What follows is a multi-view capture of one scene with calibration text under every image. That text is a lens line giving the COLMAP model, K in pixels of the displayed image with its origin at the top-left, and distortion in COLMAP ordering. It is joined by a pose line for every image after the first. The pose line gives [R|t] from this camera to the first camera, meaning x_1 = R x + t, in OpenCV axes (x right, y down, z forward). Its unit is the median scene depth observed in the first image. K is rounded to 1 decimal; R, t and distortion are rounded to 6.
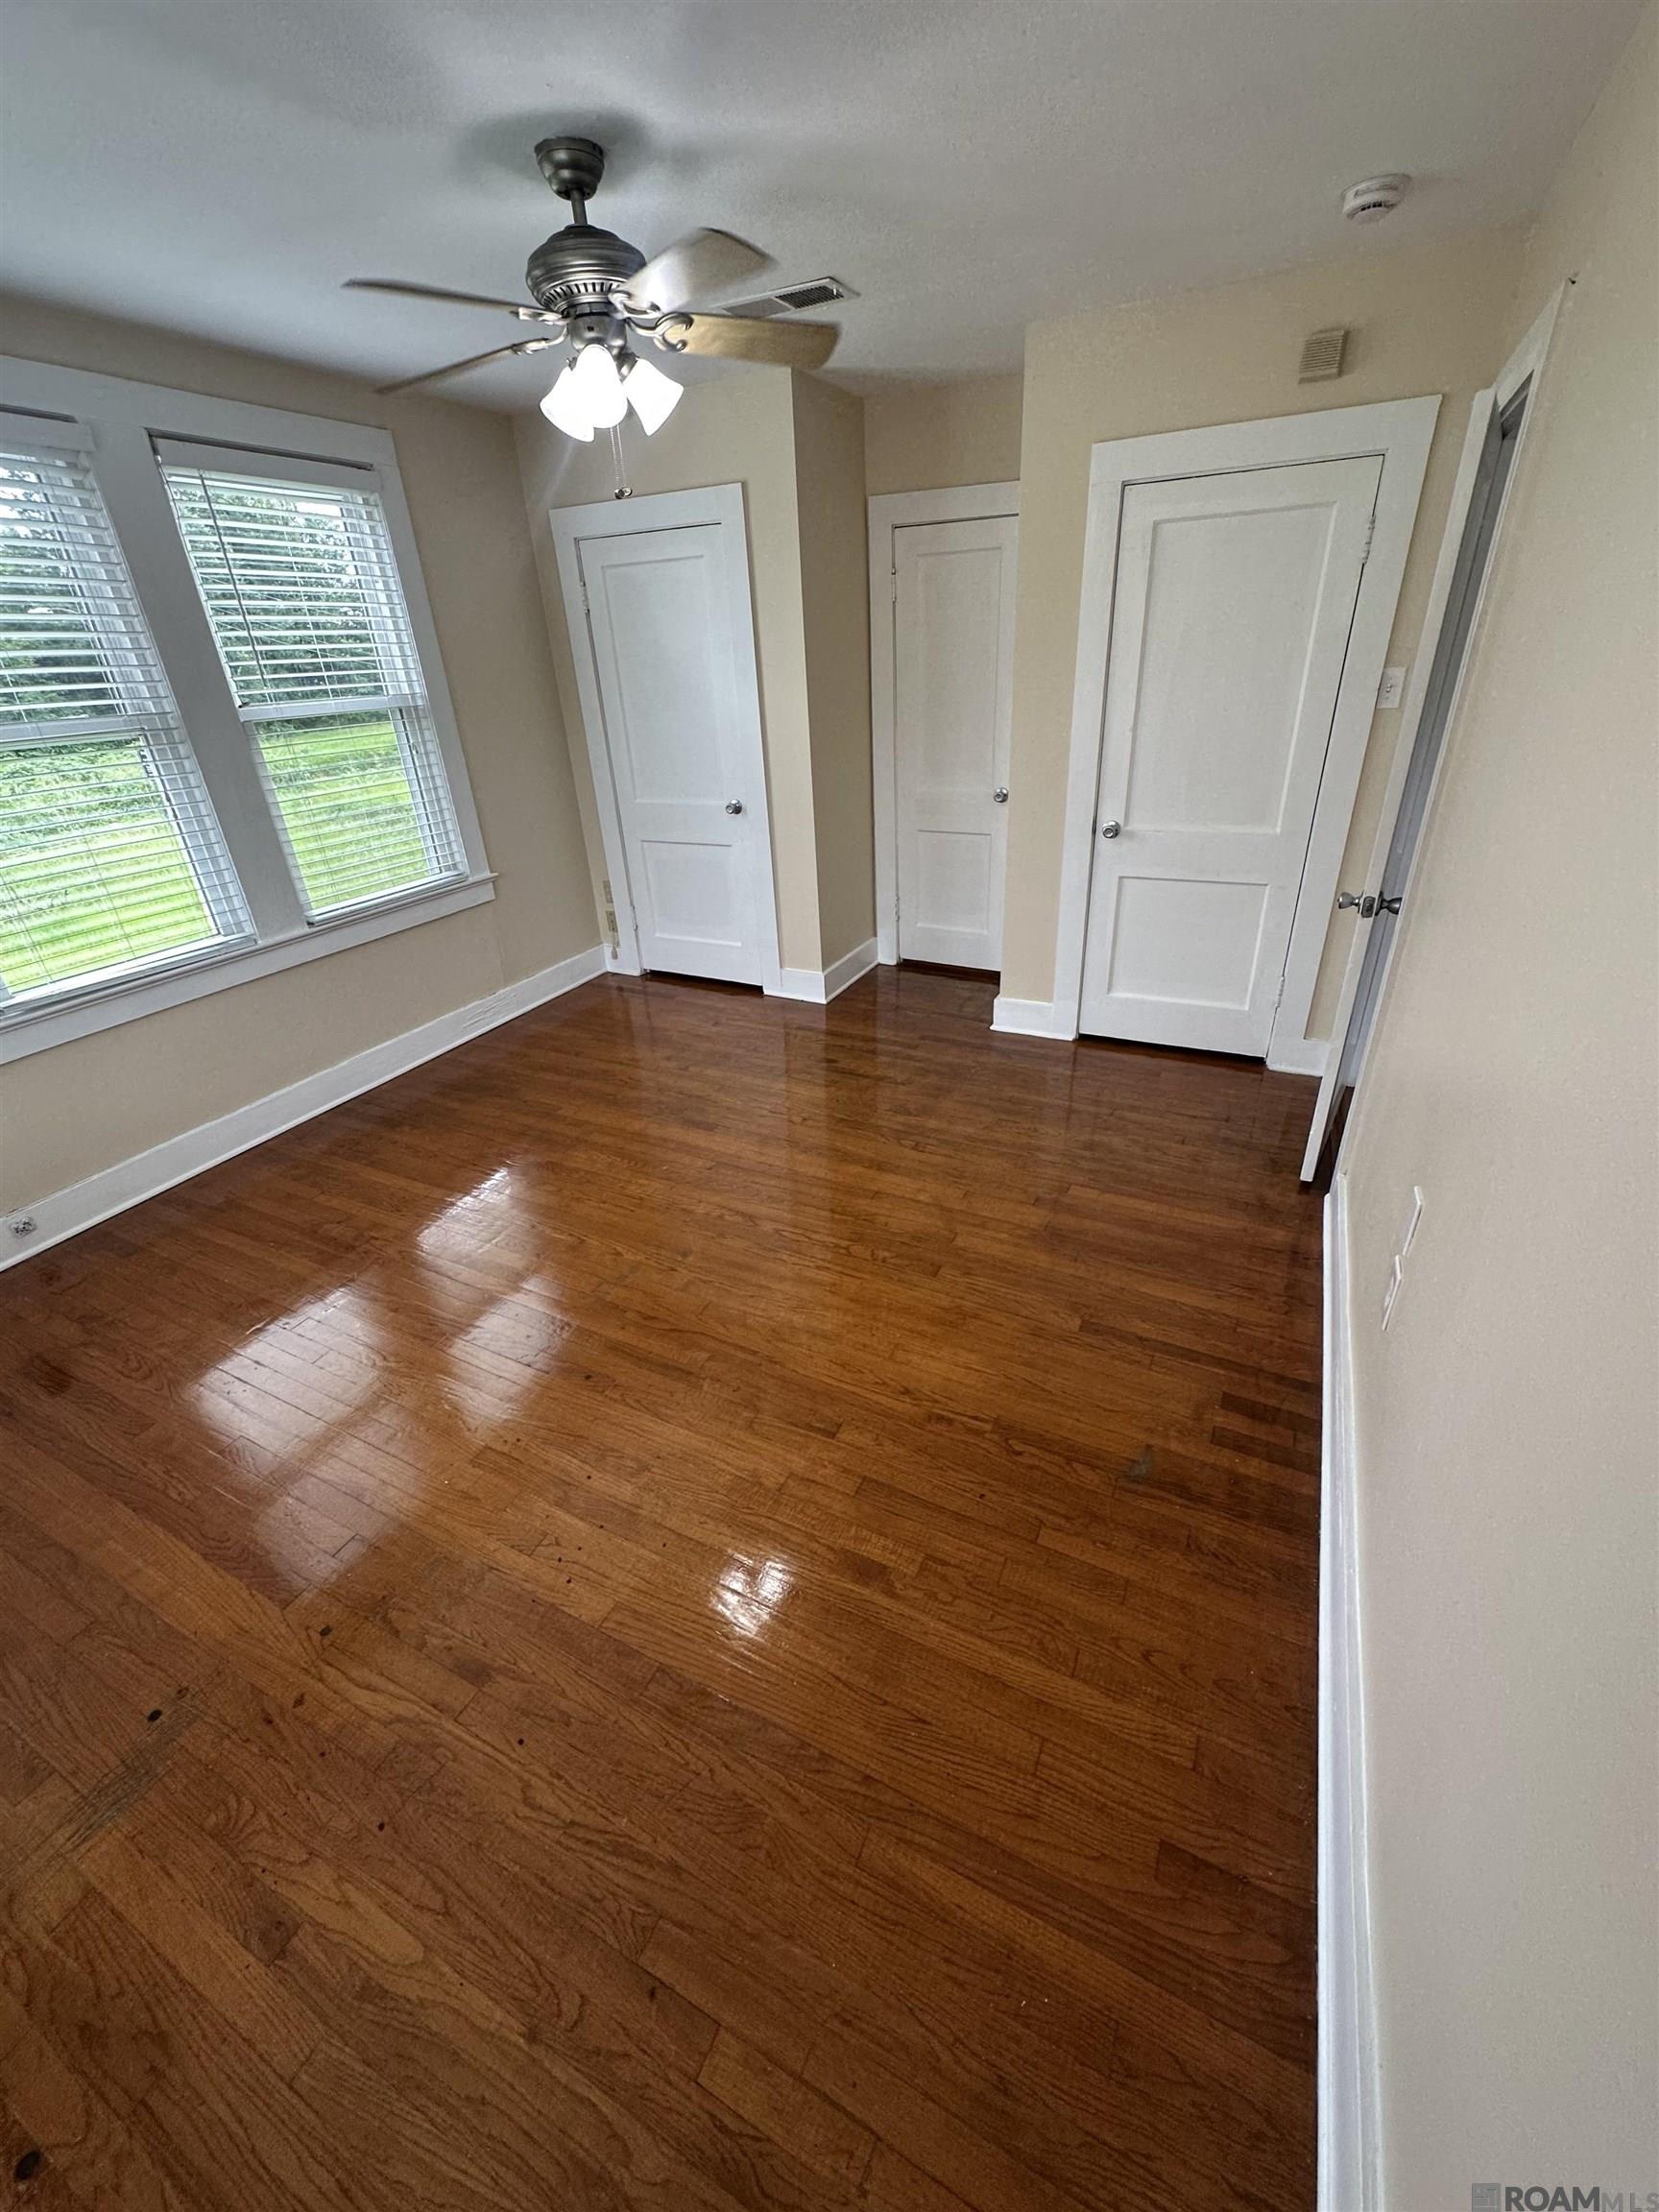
lens RADIAL K [[886.9, 0, 829.5], [0, 886.9, 1106.0], [0, 0, 1]] dist [-0.000327, 0.000409]
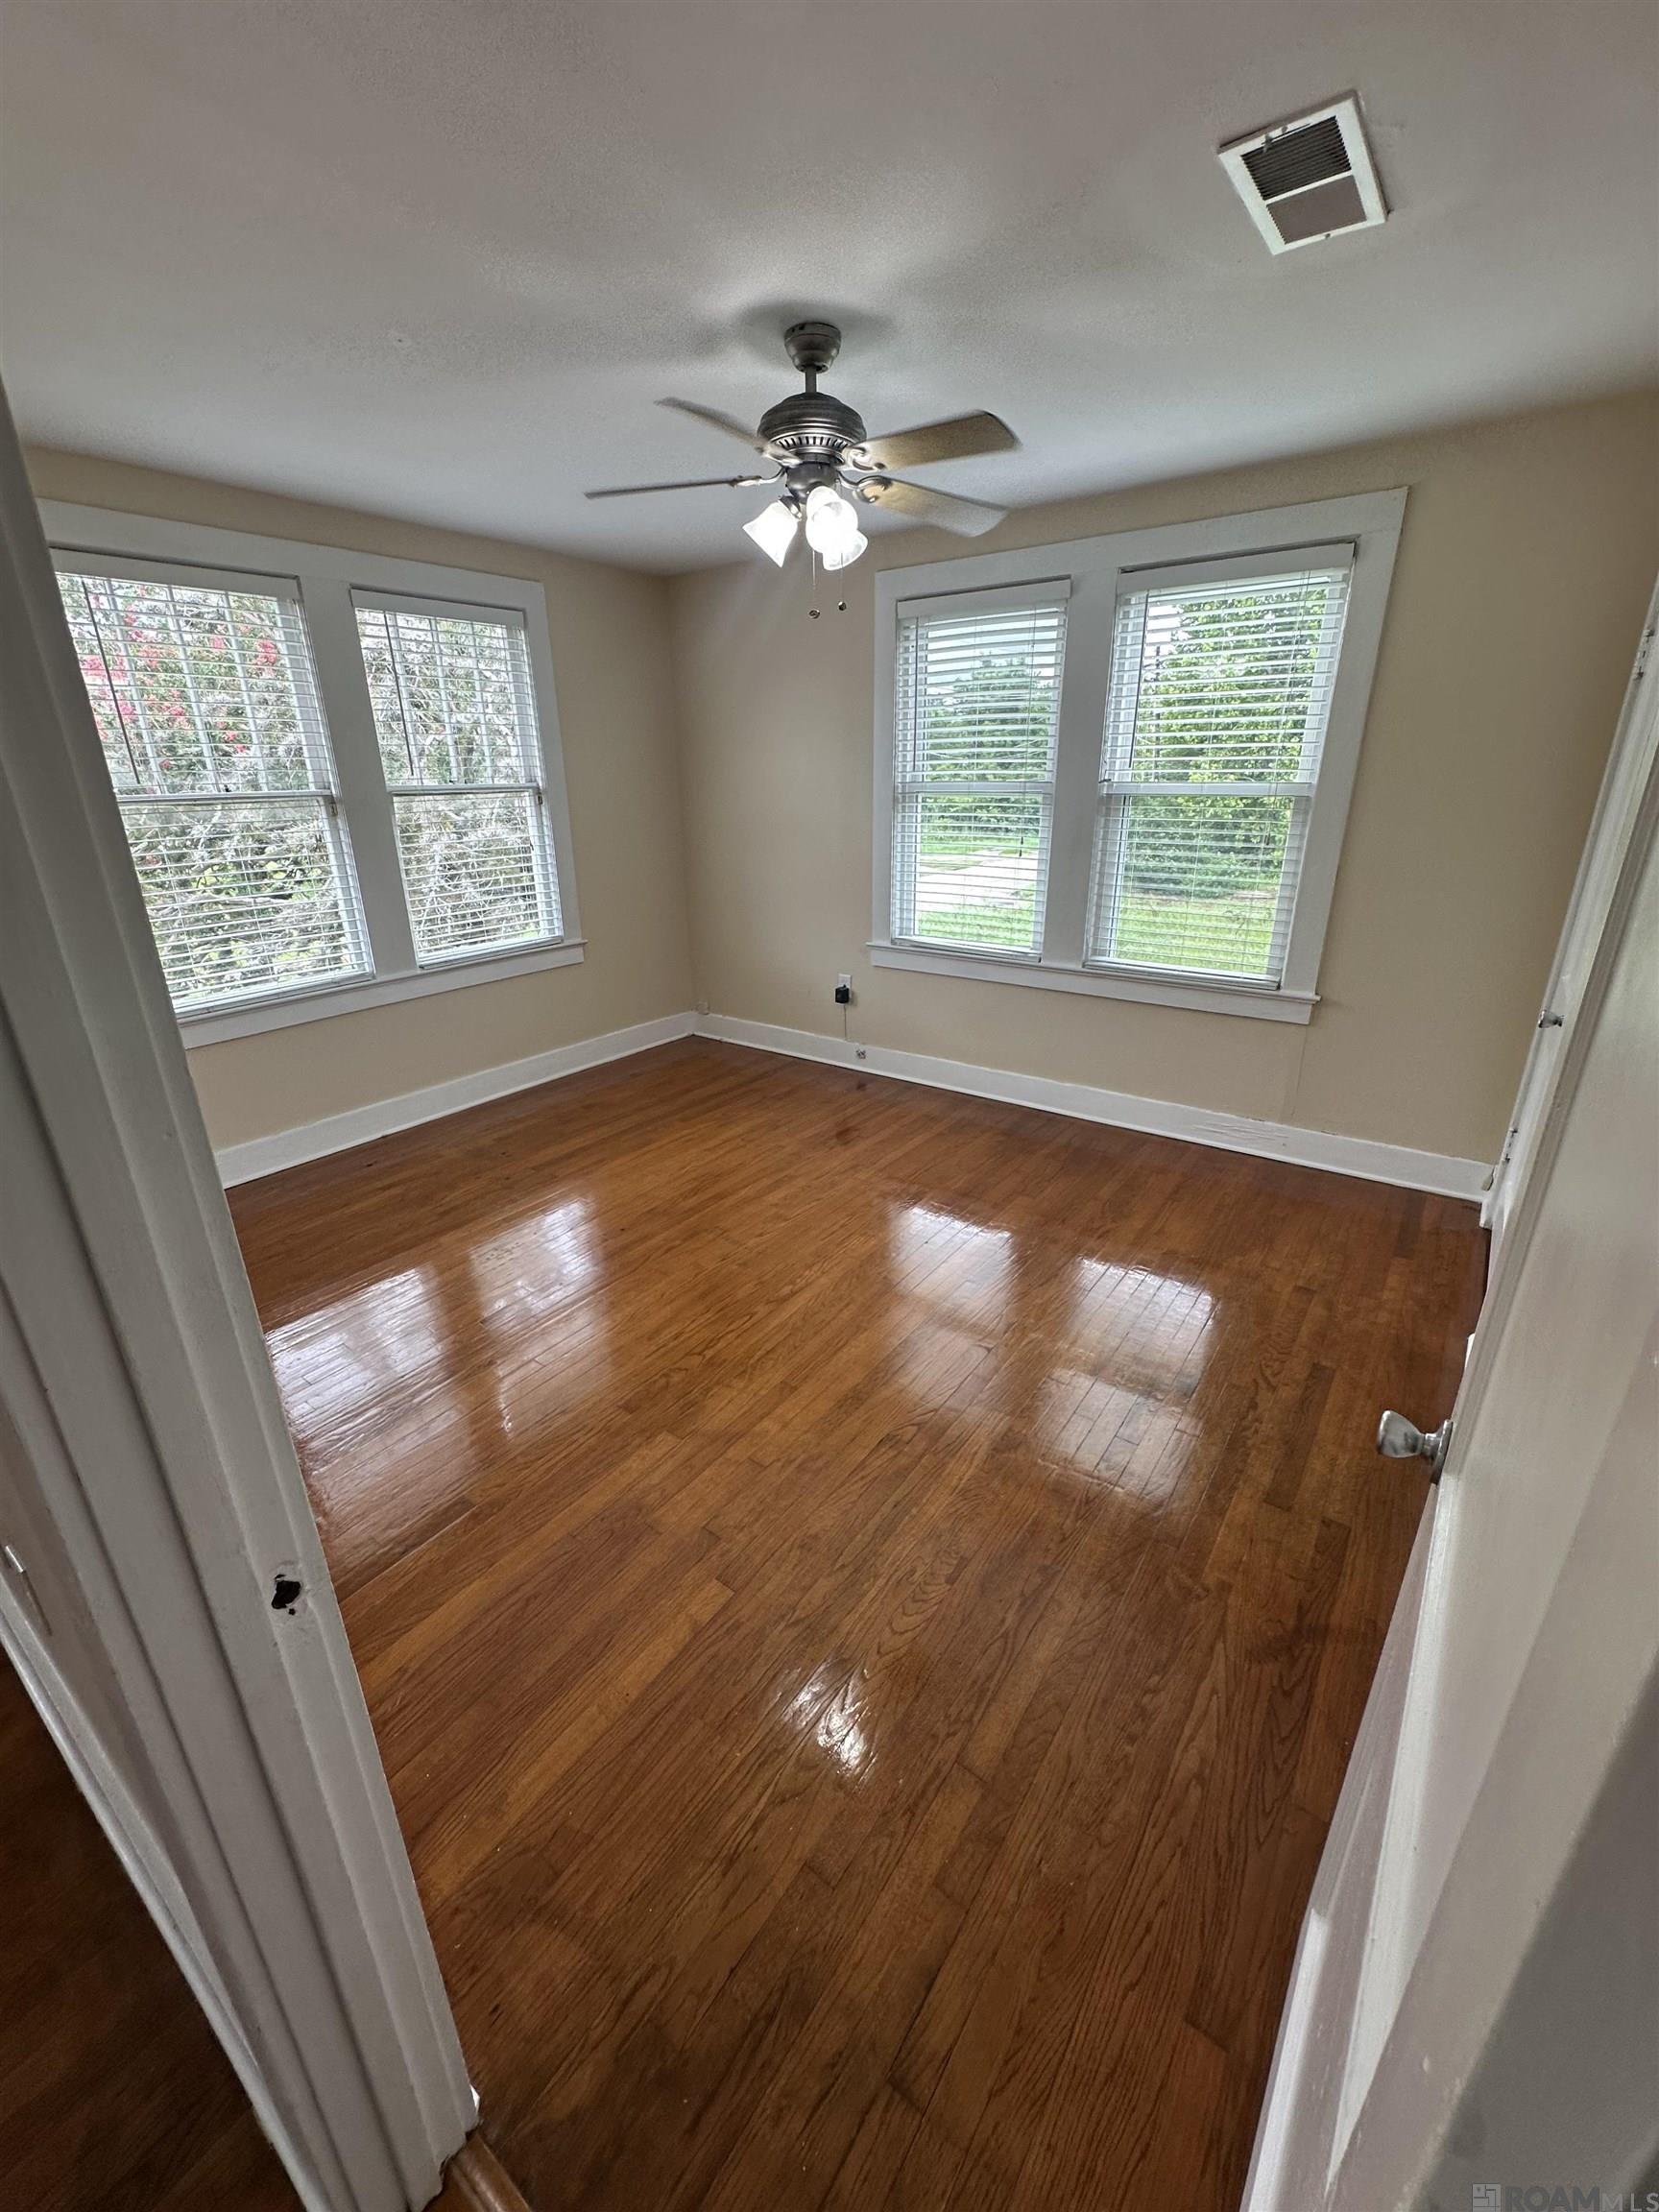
lens RADIAL K [[886.9, 0, 829.5], [0, 886.9, 1106.0], [0, 0, 1]] dist [-0.000327, 0.000409]
pose [[-0.168673, 0.393556, -0.903694, 0.667634], [-0.440431, 0.790120, 0.426300, -0.459791], [0.881799, 0.469920, 0.040062, 0.845358]]
